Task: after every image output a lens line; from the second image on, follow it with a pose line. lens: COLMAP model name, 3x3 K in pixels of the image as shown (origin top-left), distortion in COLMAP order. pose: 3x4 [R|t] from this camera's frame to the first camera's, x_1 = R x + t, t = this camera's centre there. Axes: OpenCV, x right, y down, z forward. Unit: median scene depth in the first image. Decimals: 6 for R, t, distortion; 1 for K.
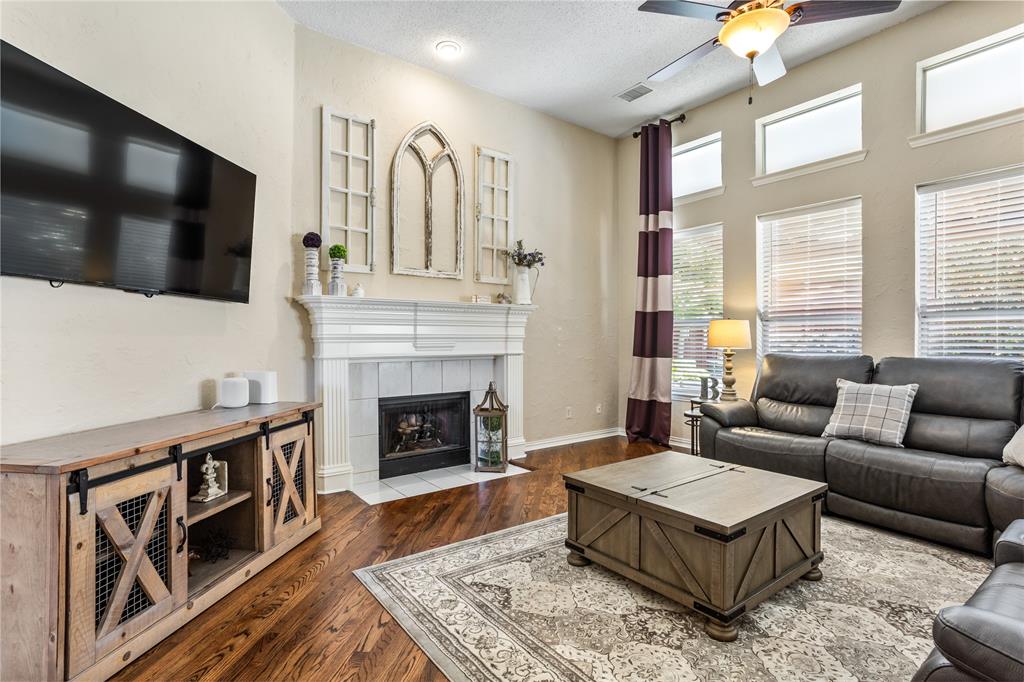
lens RADIAL K [[490.3, 0, 509.4], [0, 490.3, 339.9], [0, 0, 1]] dist [-0.060394, 0.035912]
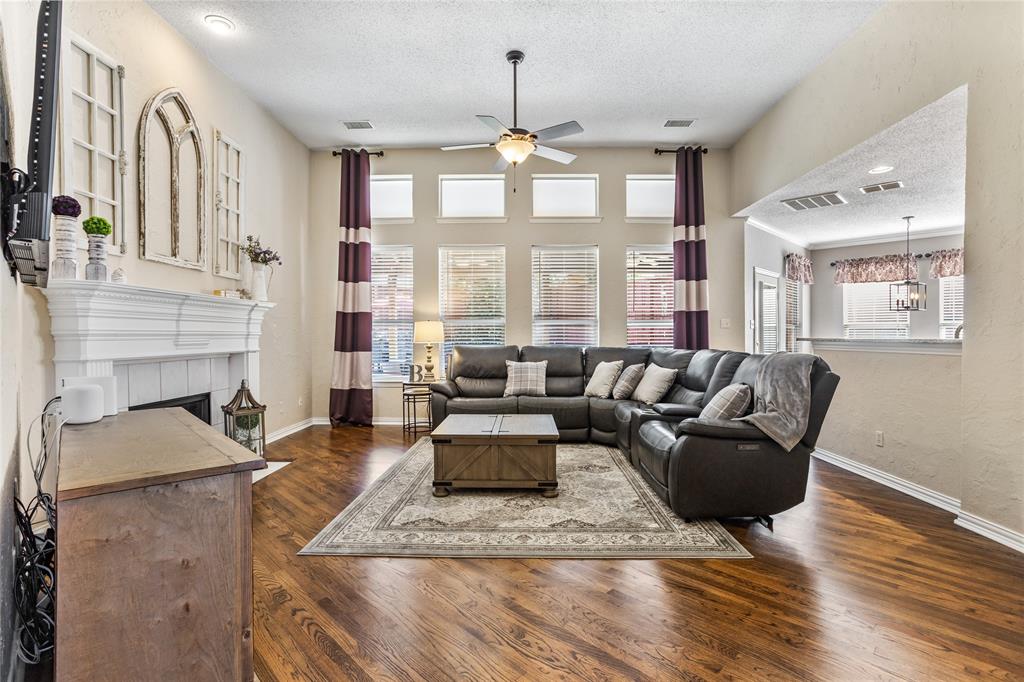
lens RADIAL K [[490.3, 0, 509.4], [0, 490.3, 339.9], [0, 0, 1]] dist [-0.060394, 0.035912]
pose [[0.620496, -0.007752, 0.784171, -0.470886], [0.004893, 0.999970, 0.006014, 0.003132], [-0.784194, 0.000105, 0.620515, -0.012417]]
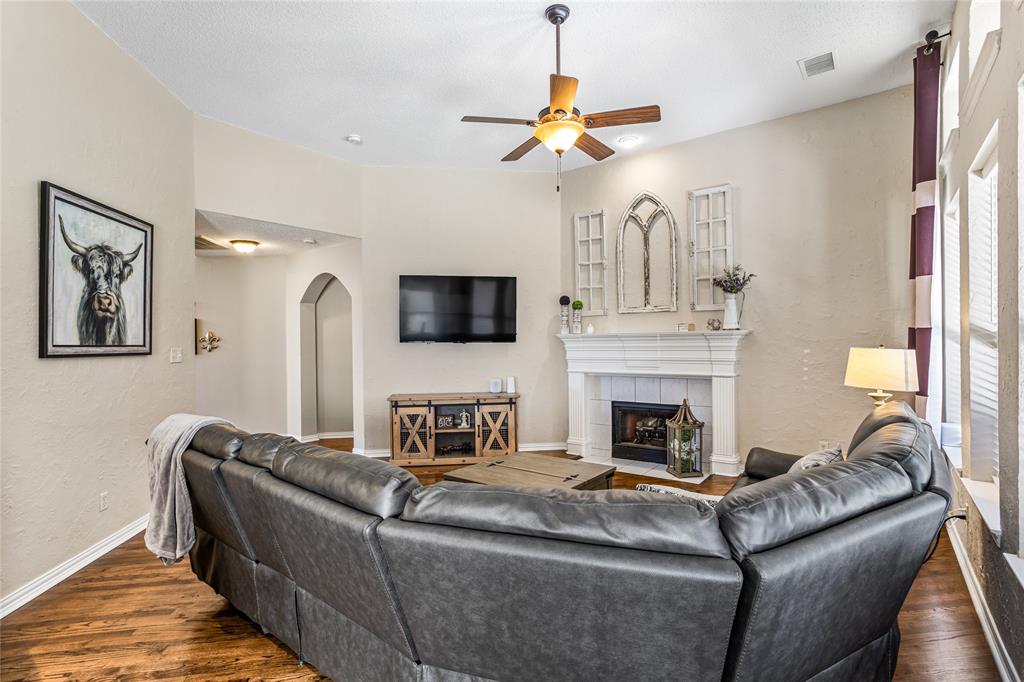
lens RADIAL K [[490.3, 0, 509.4], [0, 490.3, 339.9], [0, 0, 1]] dist [-0.060394, 0.035912]
pose [[0.267788, -0.004516, -0.963467, 0.977310], [0.009639, 0.999952, -0.002008, -0.056826], [0.963430, -0.008749, 0.267819, 0.303377]]
